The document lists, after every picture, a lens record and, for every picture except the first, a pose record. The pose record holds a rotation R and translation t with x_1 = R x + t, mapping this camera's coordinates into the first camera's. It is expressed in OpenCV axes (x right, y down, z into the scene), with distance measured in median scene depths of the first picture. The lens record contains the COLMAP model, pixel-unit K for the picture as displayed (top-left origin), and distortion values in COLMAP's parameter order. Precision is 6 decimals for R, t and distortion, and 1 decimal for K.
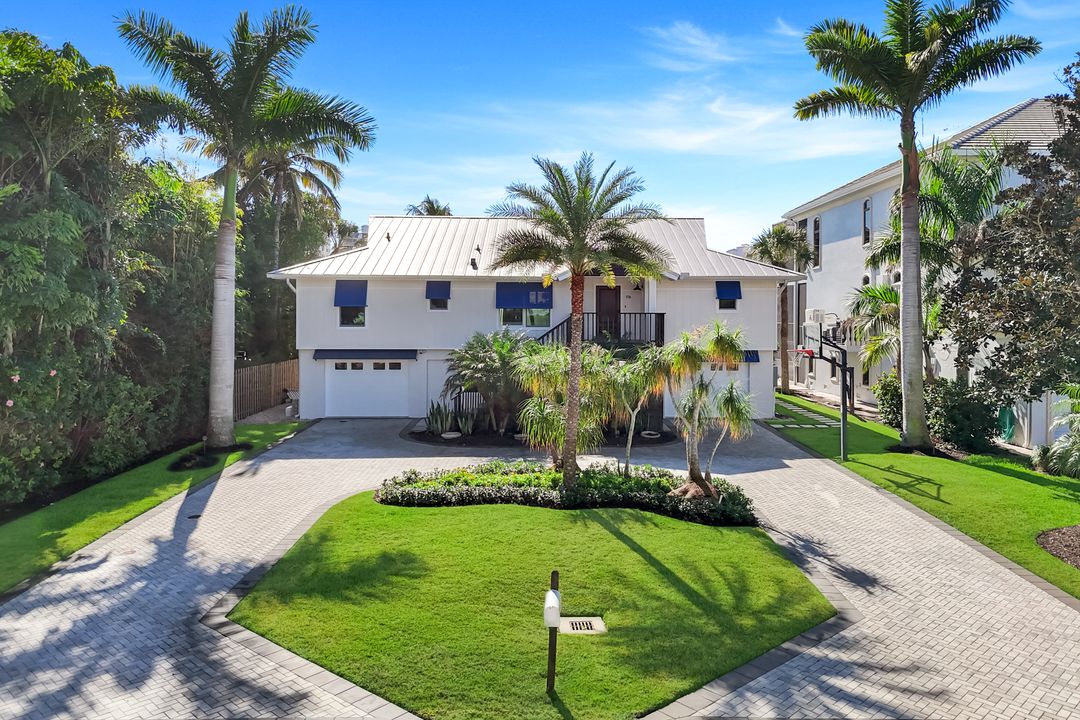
lens RADIAL K [[808.3, 0, 561.4], [0, 808.3, 301.4], [0, 0, 1]] dist [0.047685, -0.036006]
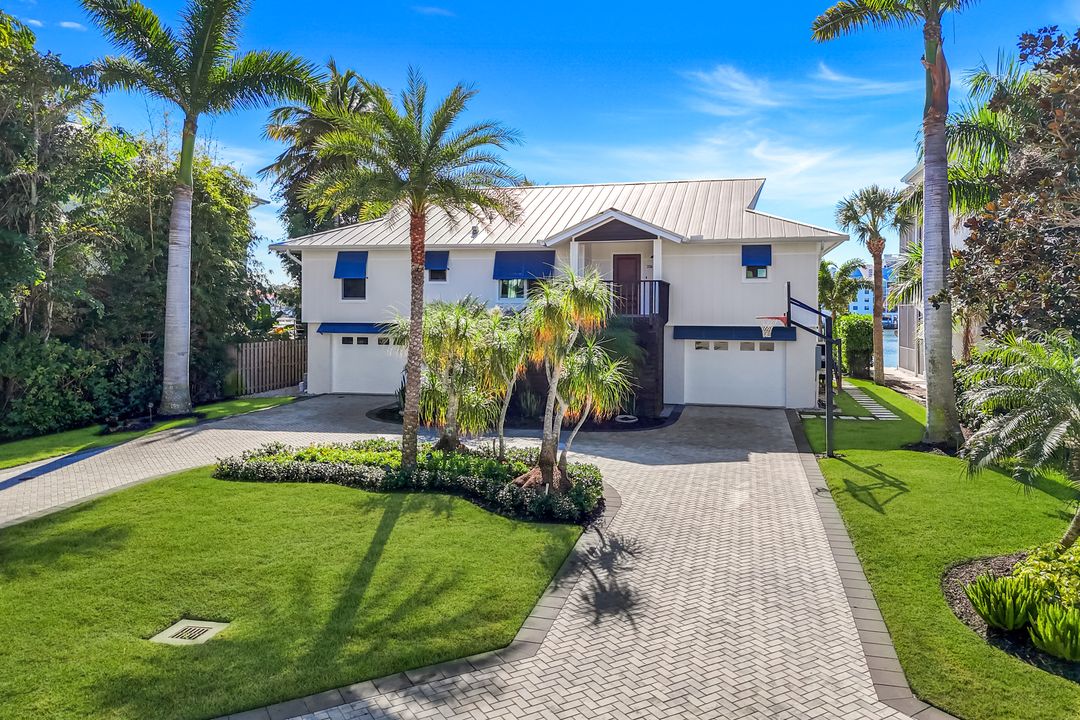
lens RADIAL K [[808.3, 0, 561.4], [0, 808.3, 301.4], [0, 0, 1]] dist [0.047685, -0.036006]
pose [[0.969524, -0.002363, -0.244984, 0.485543], [0.003690, 0.999981, 0.004959, 0.066500], [0.244968, -0.005712, 0.969514, 0.280508]]
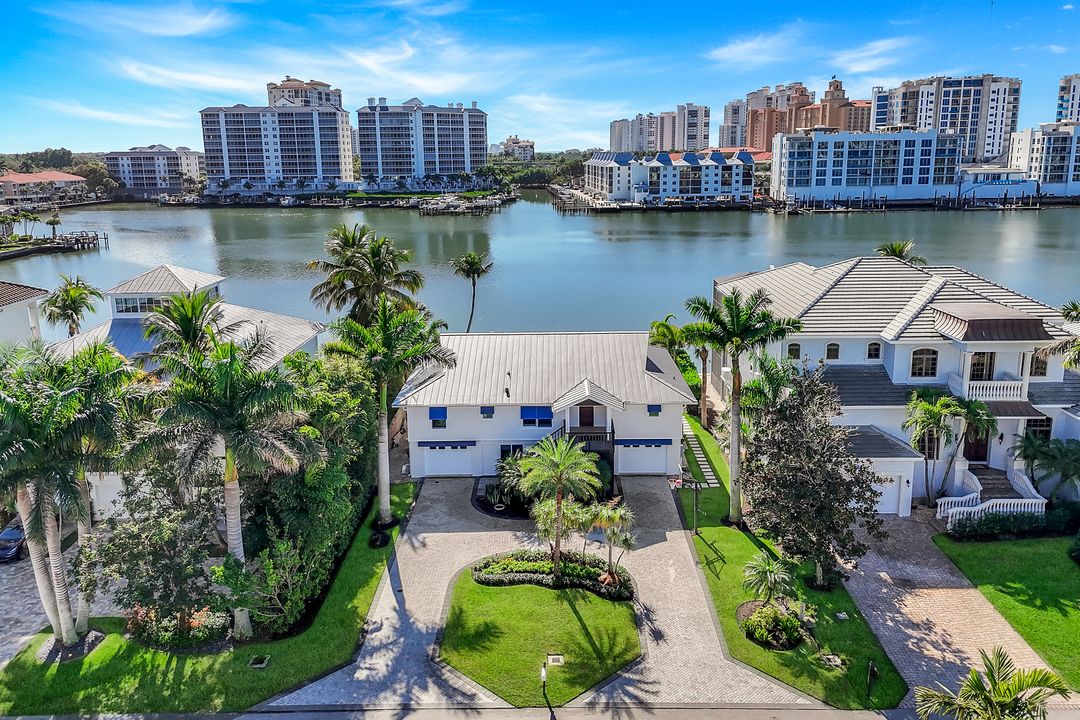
lens RADIAL K [[793.1, 0, 565.3], [0, 793.1, 300.6], [0, 0, 1]] dist [0.007135, -0.003810]
pose [[0.999760, -0.012742, -0.017815, 0.109530], [0.015892, 0.981711, 0.189711, -1.265907], [0.015071, -0.189948, 0.981678, -1.409024]]
